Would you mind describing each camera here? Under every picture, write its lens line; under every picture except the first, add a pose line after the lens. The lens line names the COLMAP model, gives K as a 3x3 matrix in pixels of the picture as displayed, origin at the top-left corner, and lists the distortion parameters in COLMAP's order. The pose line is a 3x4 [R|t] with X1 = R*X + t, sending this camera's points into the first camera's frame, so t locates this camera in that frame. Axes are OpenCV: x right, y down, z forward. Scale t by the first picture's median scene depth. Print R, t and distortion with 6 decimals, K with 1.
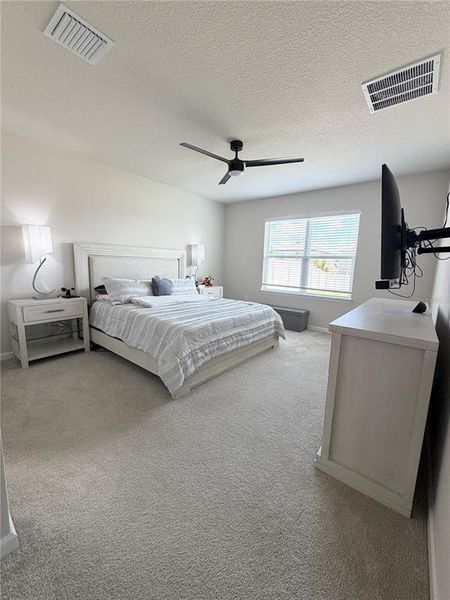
lens RADIAL K [[239.0, 0, 229.5], [0, 239.0, 301.7], [0, 0, 1]] dist [-0.001310, -0.000248]
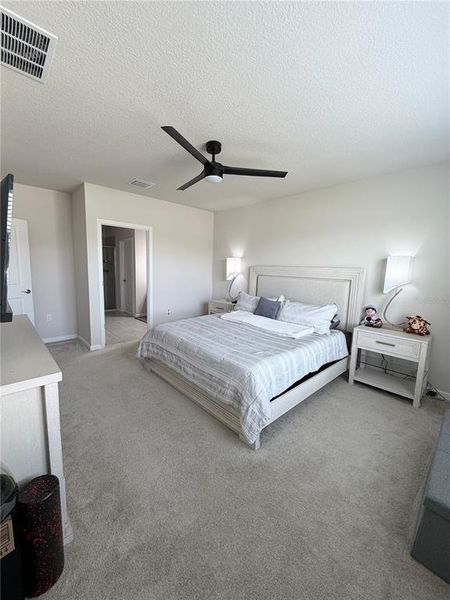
lens RADIAL K [[239.0, 0, 224.7], [0, 239.0, 298.5], [0, 0, 1]] dist [-0.001310, -0.000248]
pose [[-0.147995, 0.090492, -0.984839, 0.847900], [-0.188799, 0.974906, 0.117951, -0.217829], [0.970800, 0.203392, -0.127197, 1.166783]]
